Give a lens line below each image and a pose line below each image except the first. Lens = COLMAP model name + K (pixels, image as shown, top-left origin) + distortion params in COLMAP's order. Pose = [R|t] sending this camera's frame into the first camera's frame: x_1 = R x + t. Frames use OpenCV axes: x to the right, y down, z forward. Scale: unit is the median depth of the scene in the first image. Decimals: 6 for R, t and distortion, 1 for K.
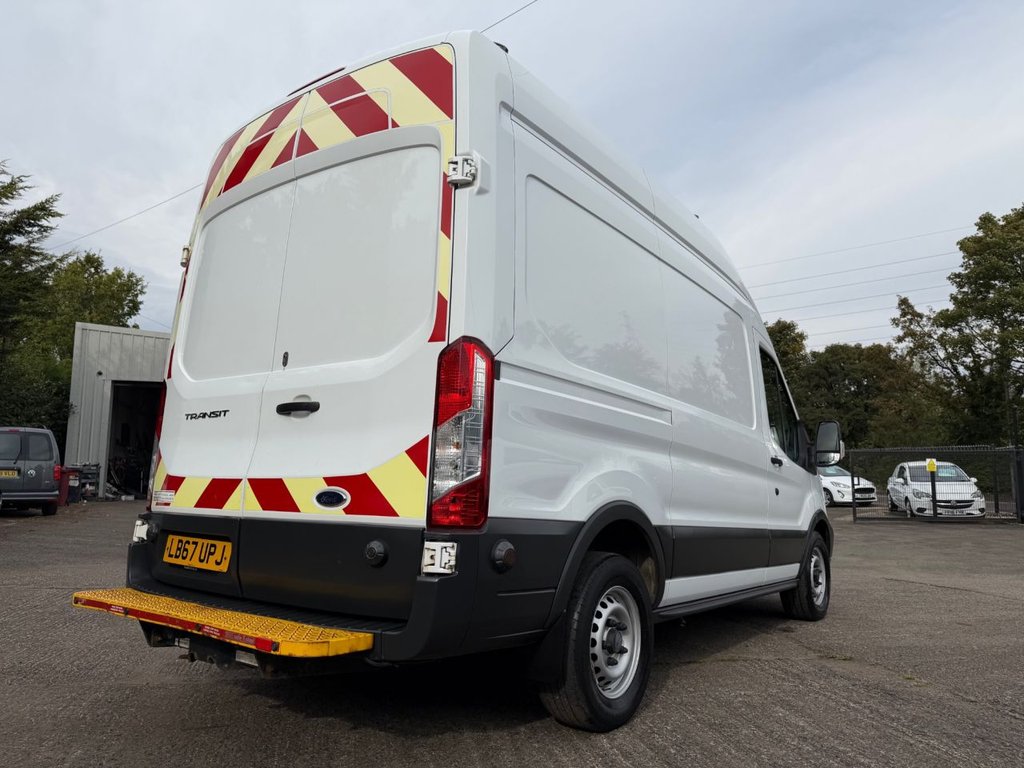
lens RADIAL K [[724.8, 0, 516.2], [0, 724.8, 386.1], [0, 0, 1]] dist [0.032963, -0.043926]
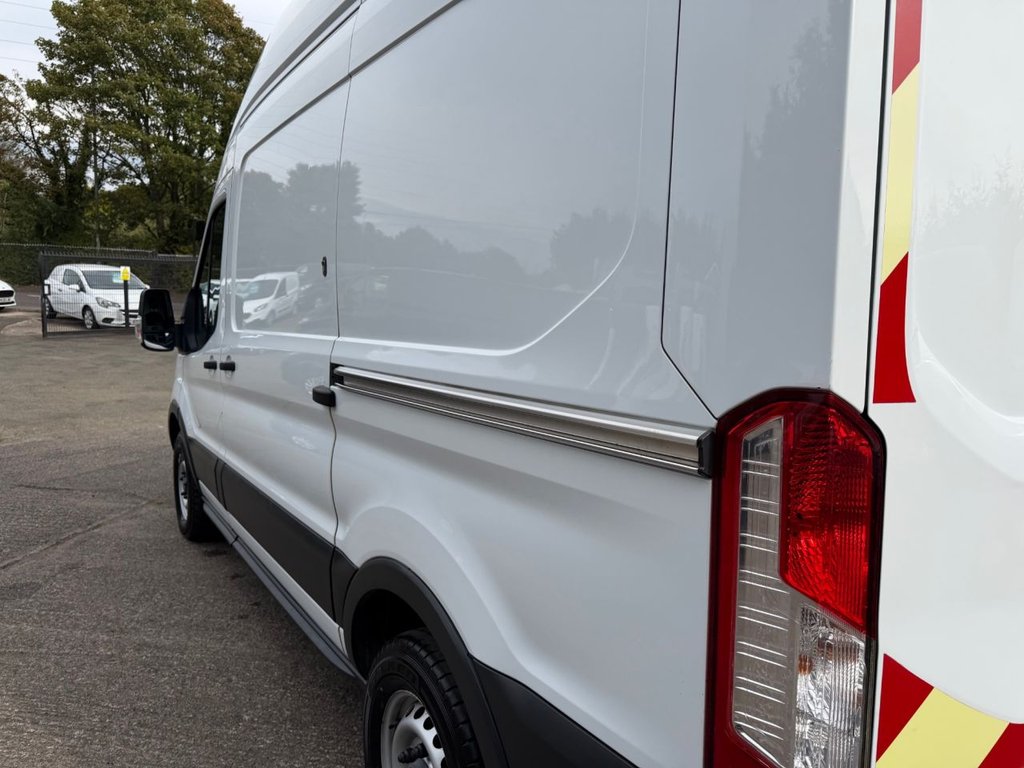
lens RADIAL K [[724.8, 0, 515.4], [0, 724.8, 391.6], [0, 0, 1]] dist [0.032963, -0.043926]
pose [[0.351860, -0.129235, 0.927089, -0.834315], [-0.159123, 0.967750, 0.195295, -0.046942], [-0.922429, -0.216238, 0.319948, 1.136121]]
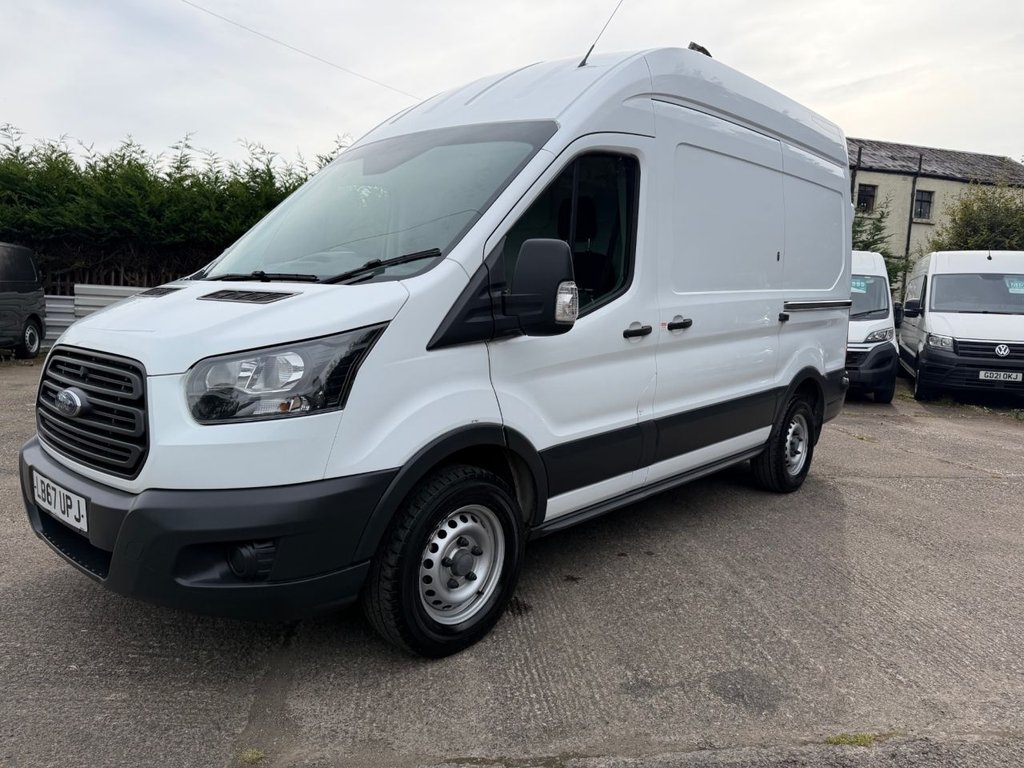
lens RADIAL K [[722.9, 0, 518.1], [0, 722.9, 378.7], [0, 0, 1]] dist [0.042931, -0.054519]
pose [[-0.994302, -0.064762, 0.084671, 0.128300], [-0.067454, 0.997291, -0.029326, 0.320284], [-0.082543, -0.034871, -0.995977, 3.017538]]
